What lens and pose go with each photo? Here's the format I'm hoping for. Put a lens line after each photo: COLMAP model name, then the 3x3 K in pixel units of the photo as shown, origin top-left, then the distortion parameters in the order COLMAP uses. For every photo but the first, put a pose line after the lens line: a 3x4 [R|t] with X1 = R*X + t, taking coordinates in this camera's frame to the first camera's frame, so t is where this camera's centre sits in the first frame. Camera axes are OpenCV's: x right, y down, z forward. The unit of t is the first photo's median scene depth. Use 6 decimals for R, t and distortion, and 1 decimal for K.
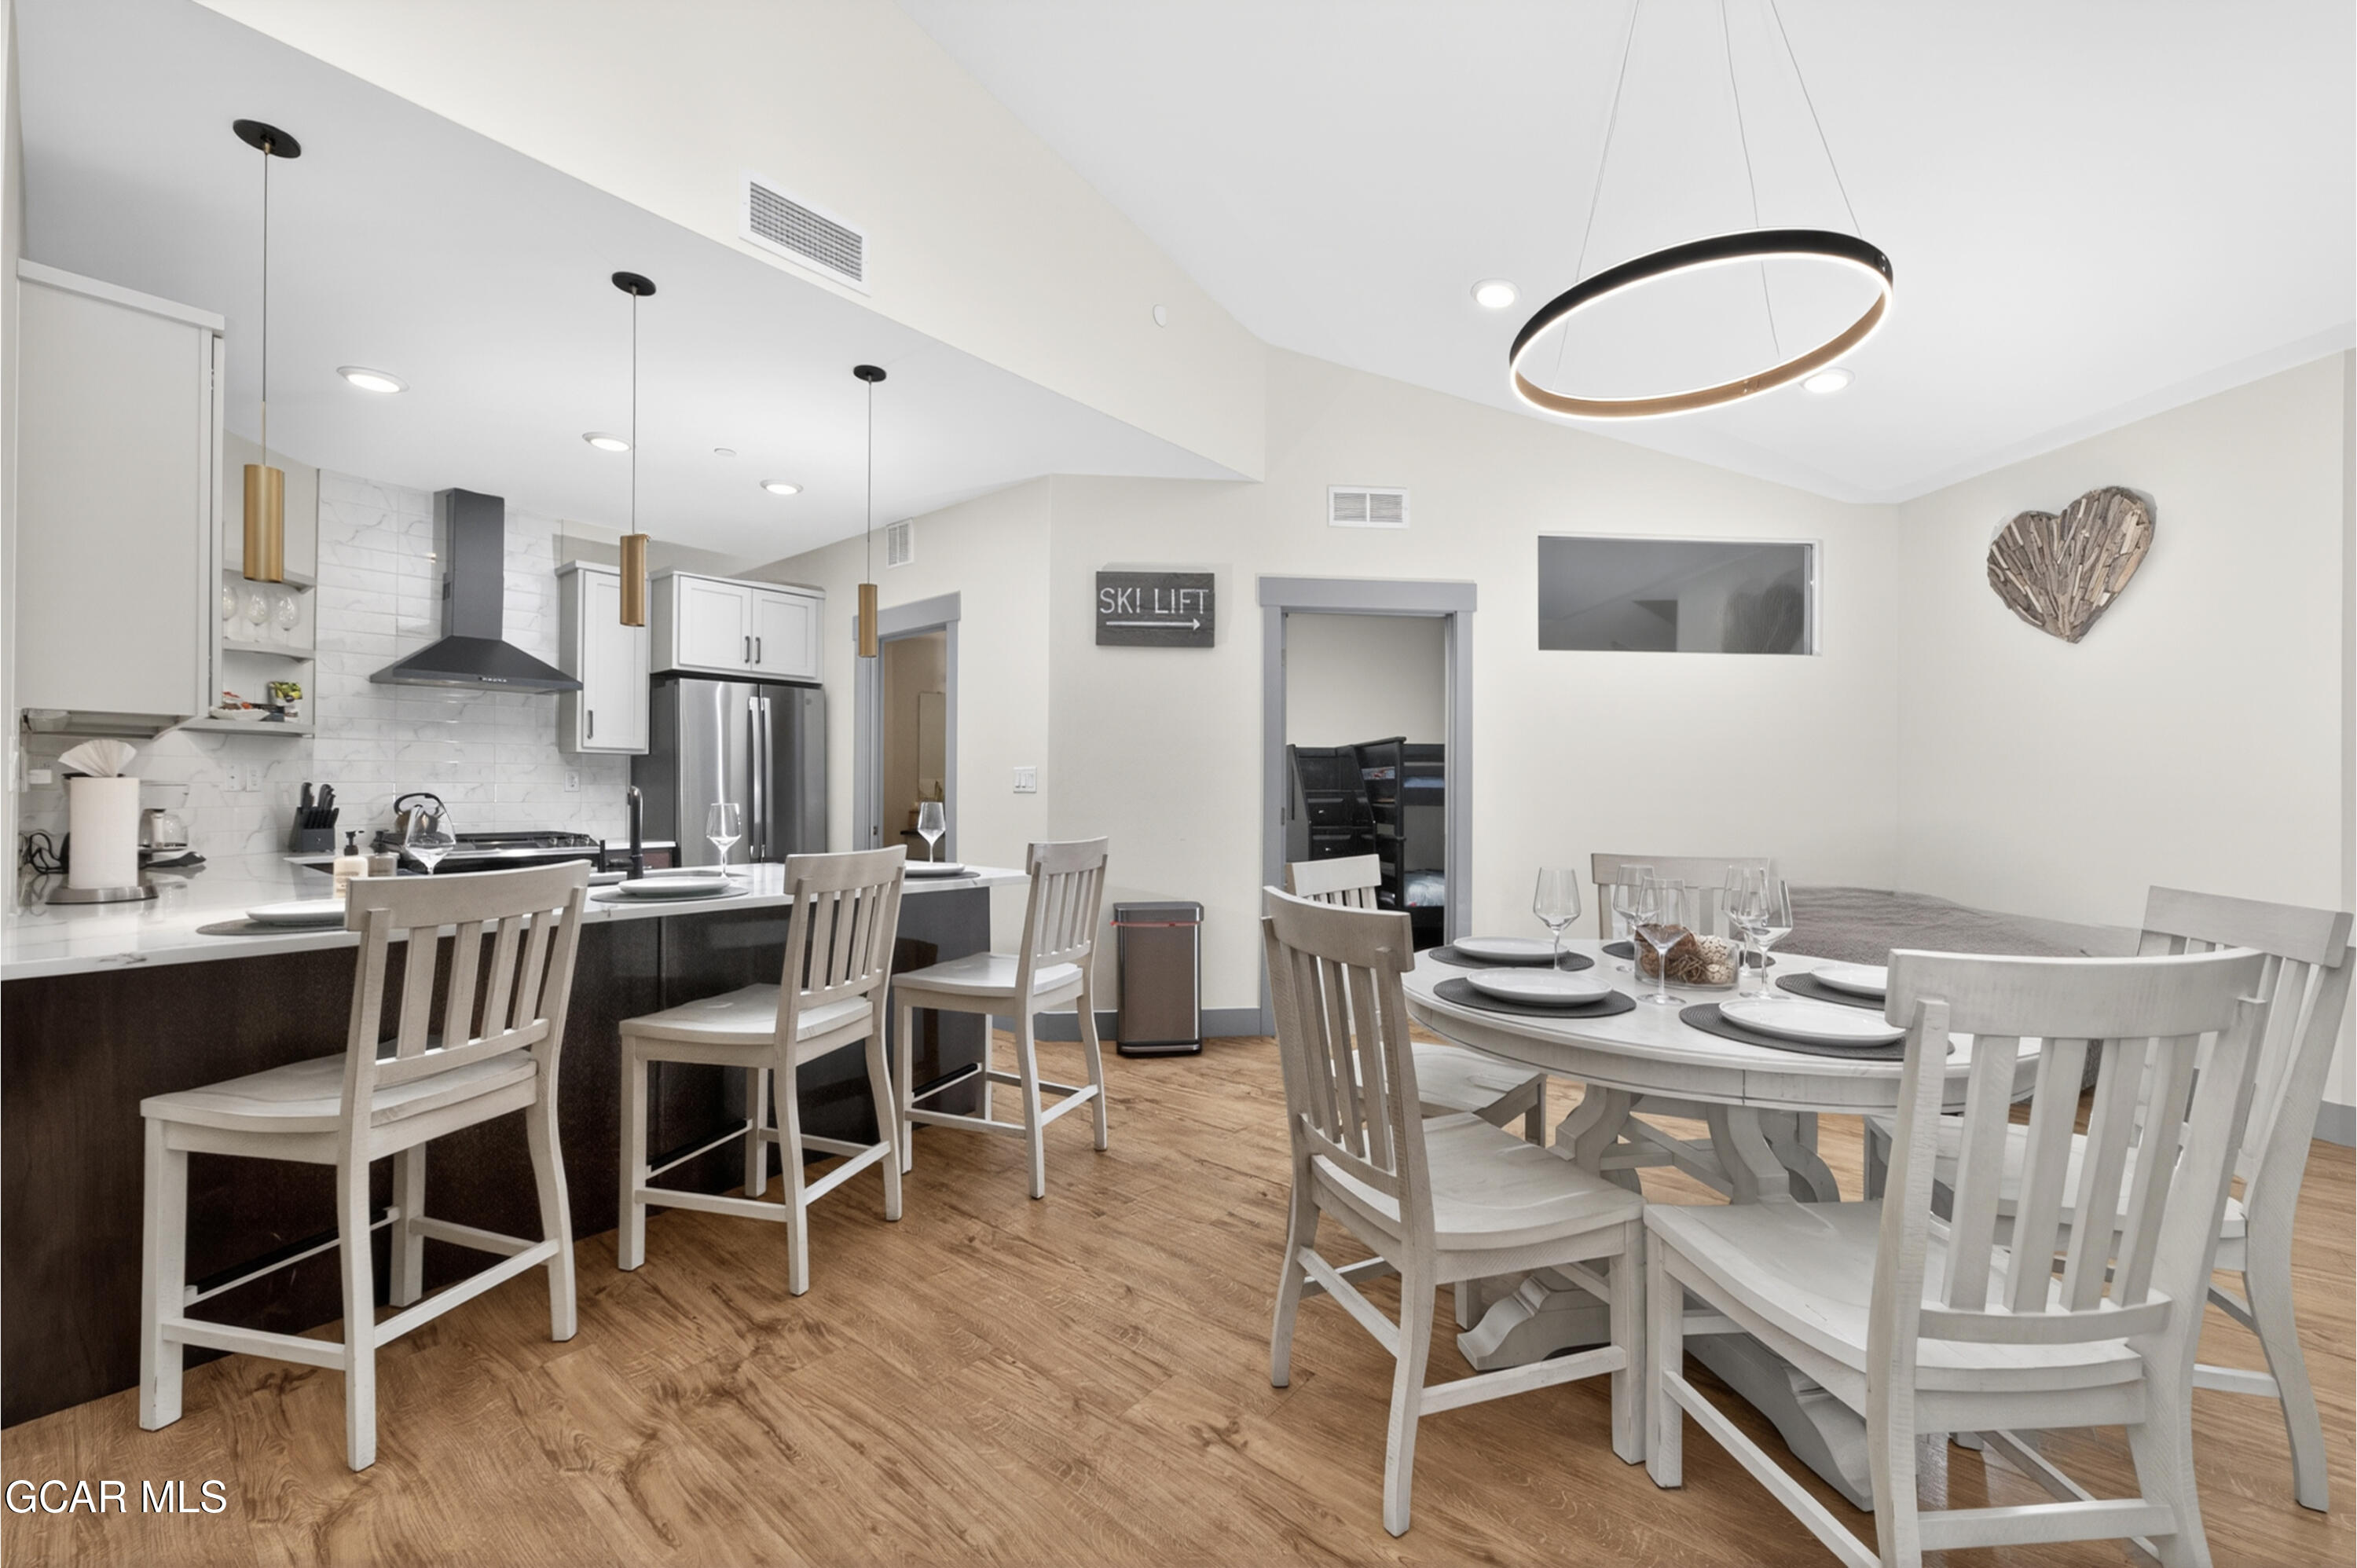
lens RADIAL K [[935.8, 0, 1167.3], [0, 935.8, 789.8], [0, 0, 1]] dist [0.001059, 0.000494]
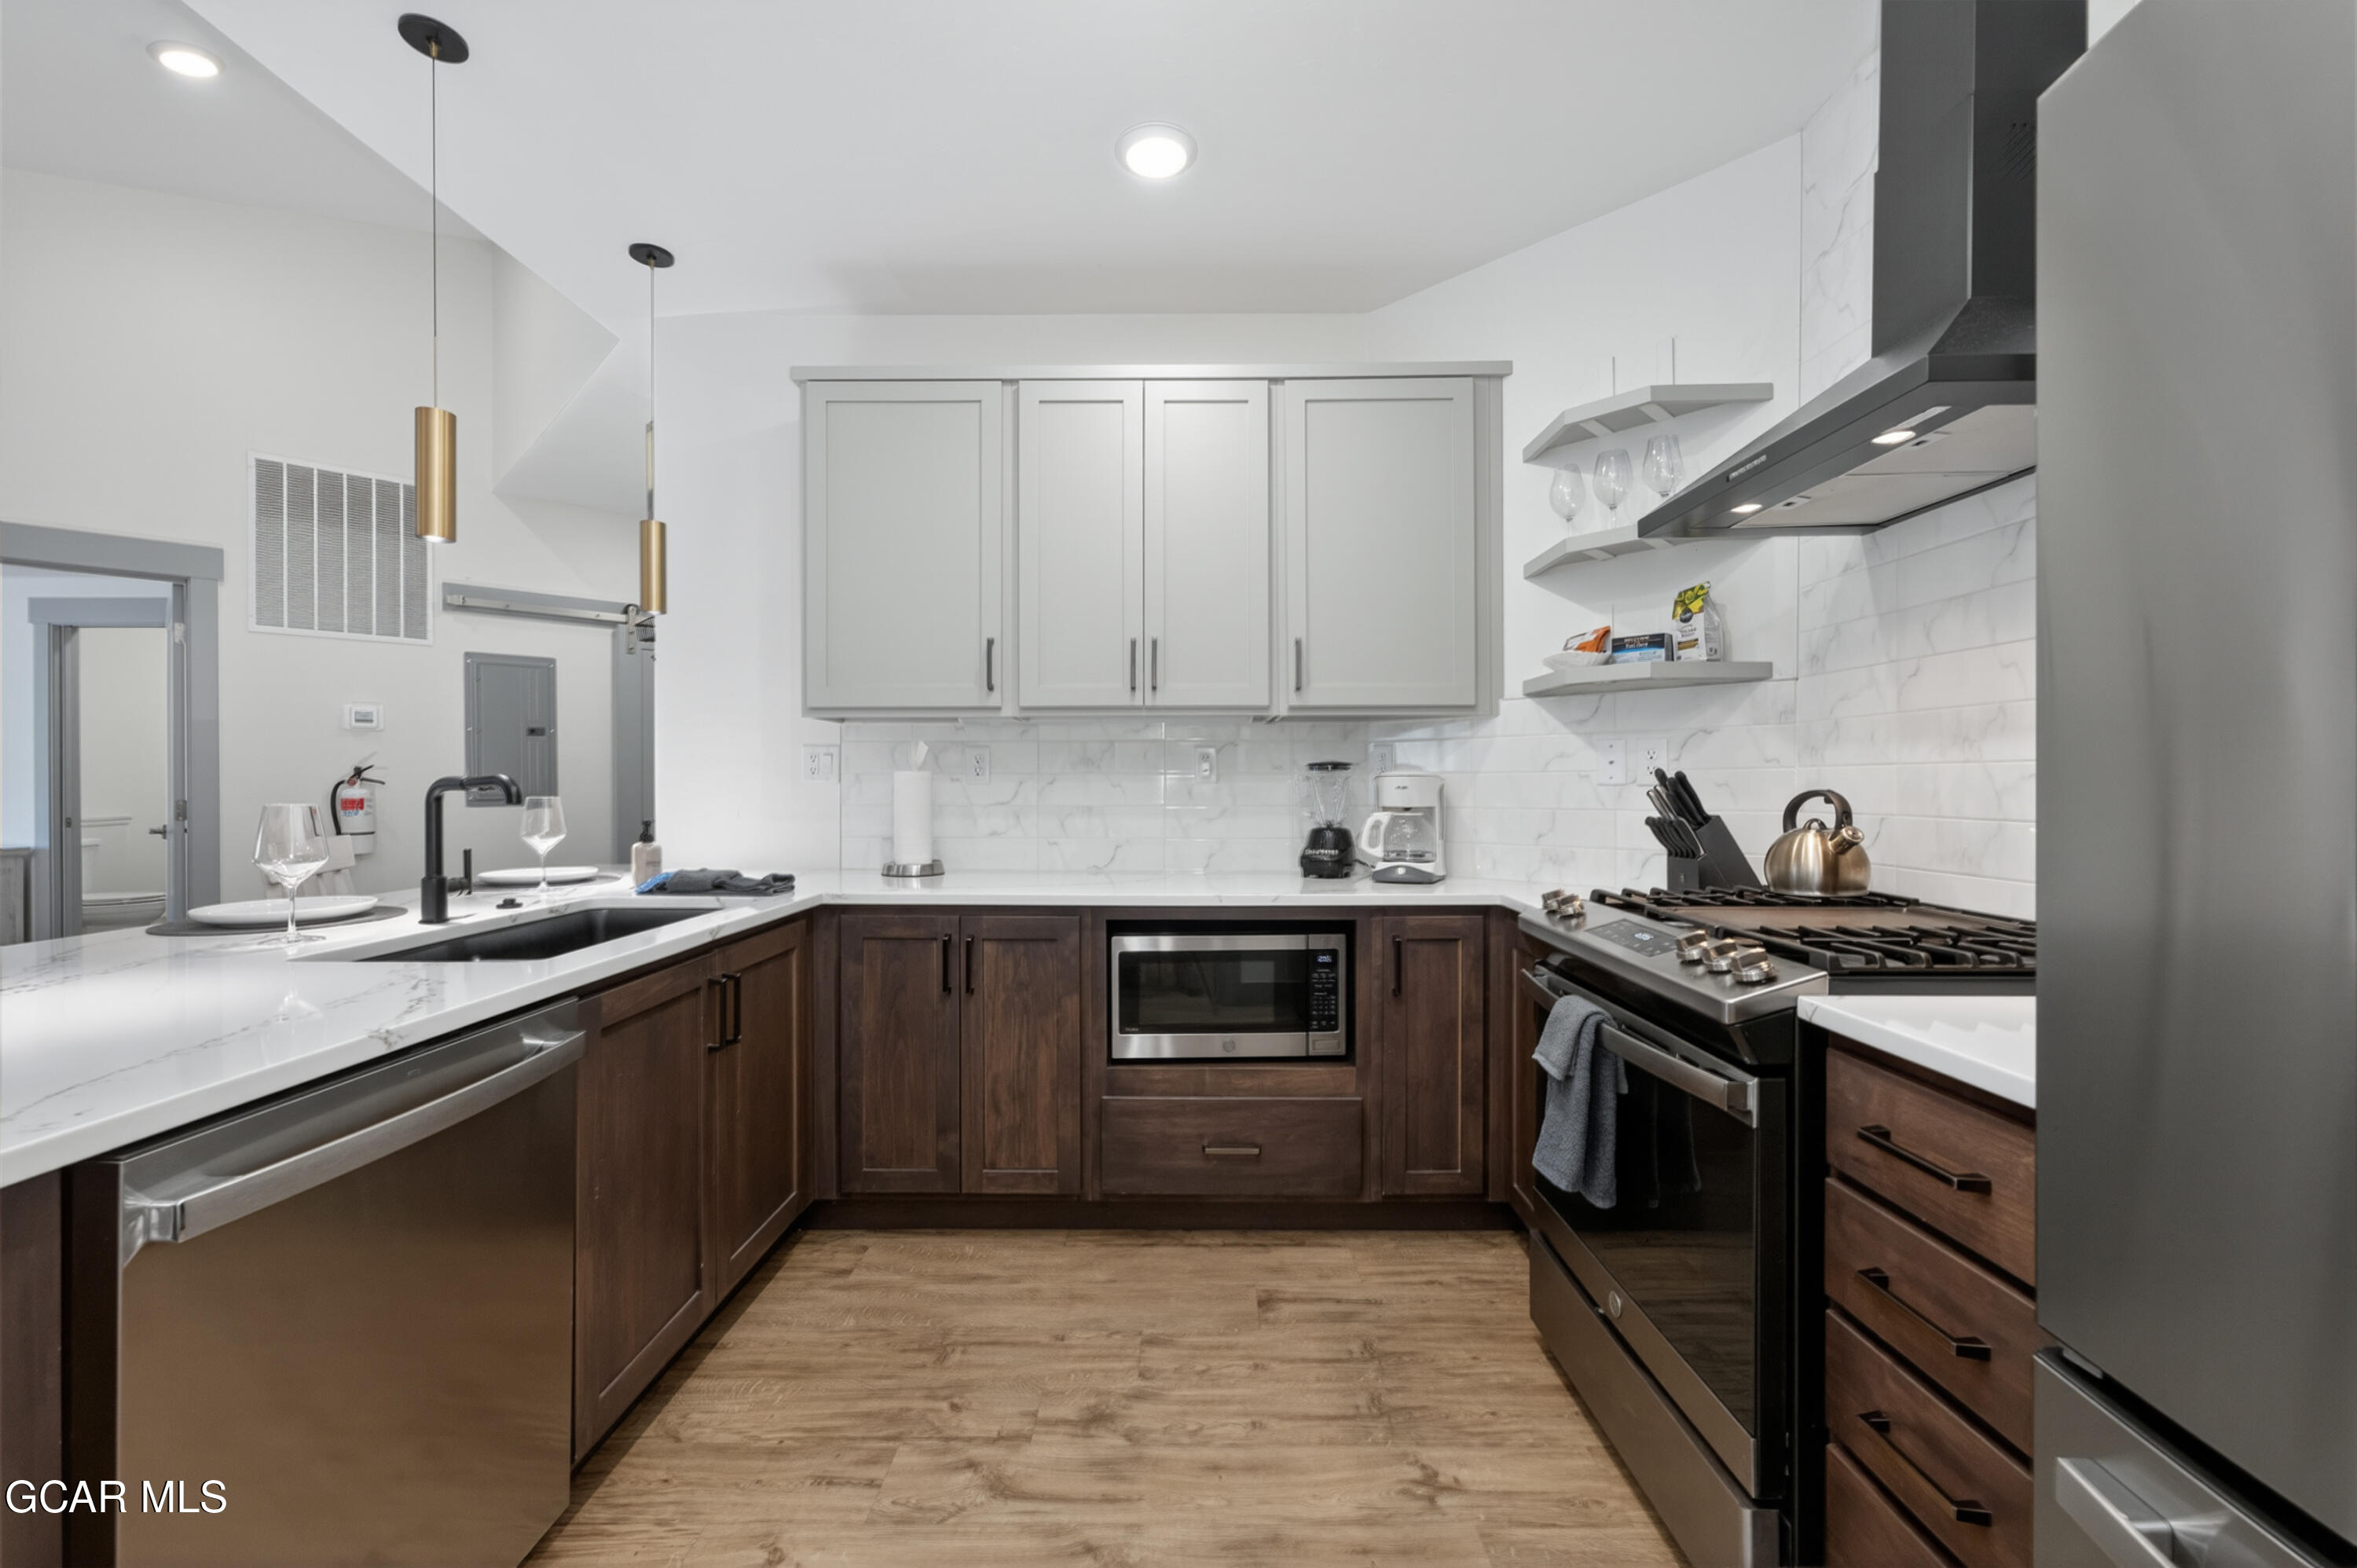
lens RADIAL K [[935.8, 0, 1167.3], [0, 935.8, 789.8], [0, 0, 1]] dist [0.001059, 0.000494]
pose [[-0.764754, 0.005796, -0.644296, -0.329436], [0.000982, 0.999969, 0.007830, -0.000295], [0.644322, 0.005356, -0.764736, 1.136883]]
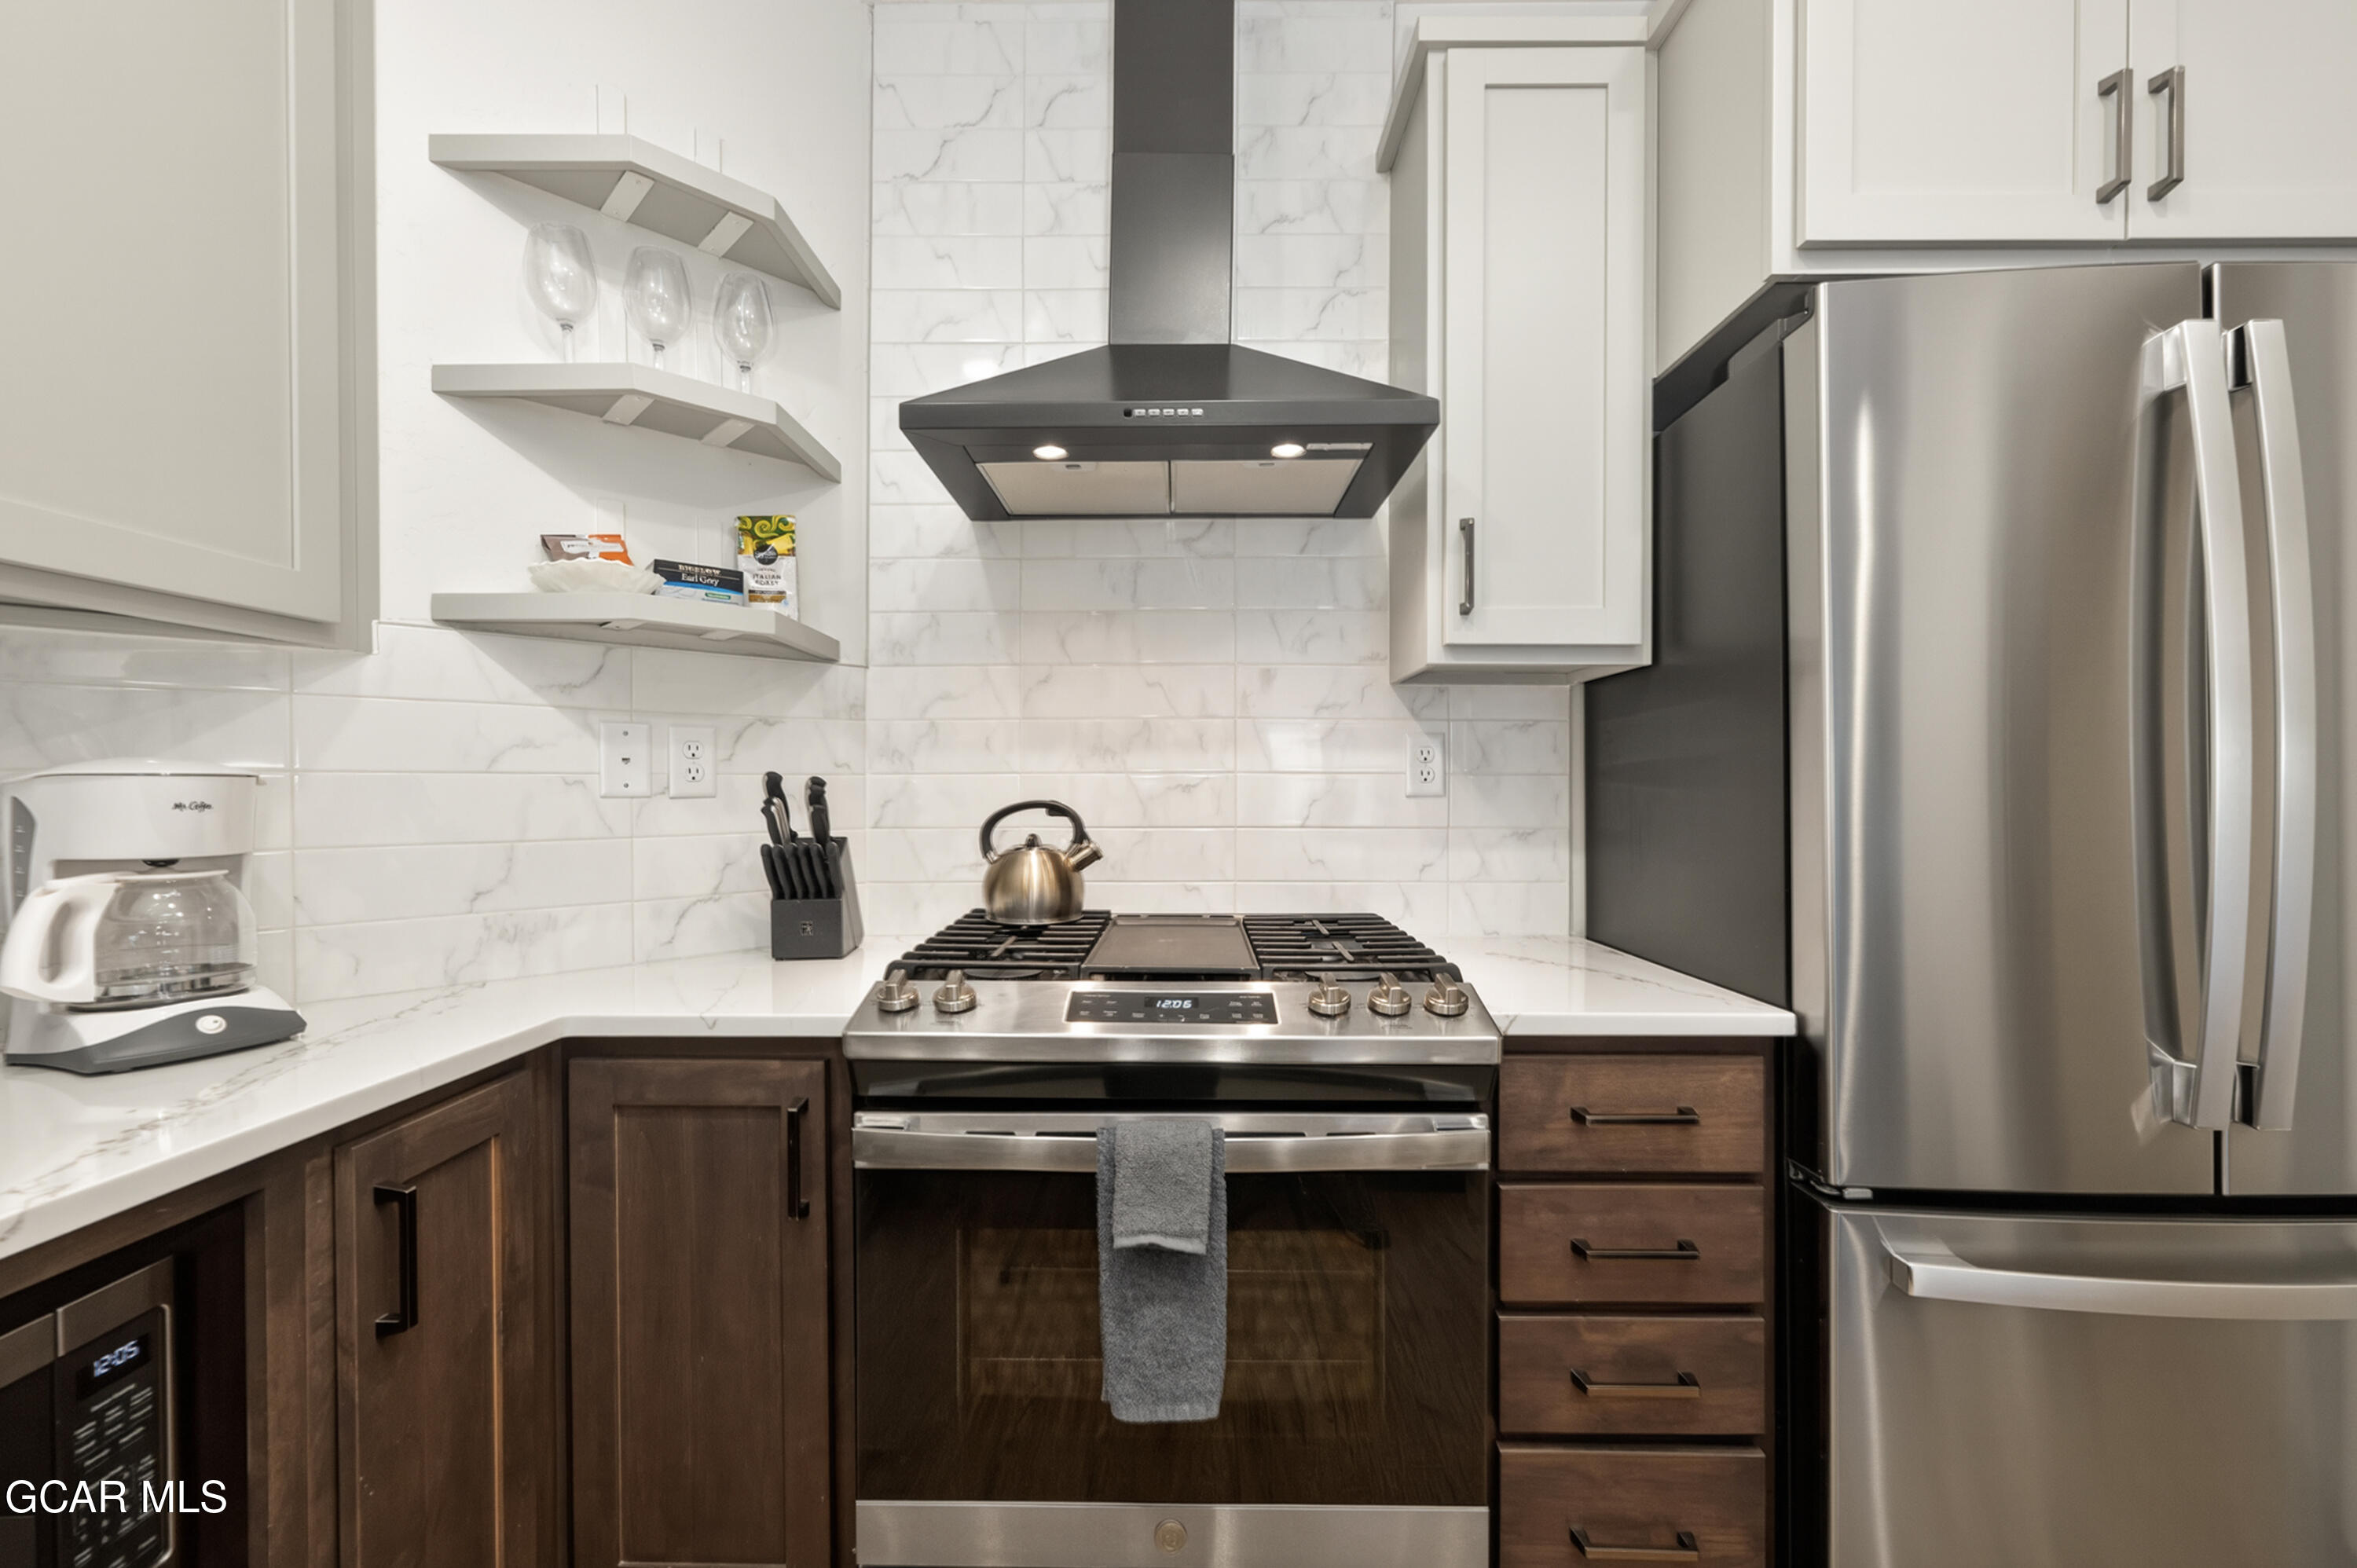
lens RADIAL K [[949.7, 0, 1178.8], [0, 949.7, 794.3], [0, 0, 1]] dist [0.000221, 0.000360]
pose [[0.643997, -0.001551, -0.765026, -0.494231], [0.003788, 0.999992, 0.001161, 0.000862], [0.765019, -0.003646, 0.643998, 0.817099]]
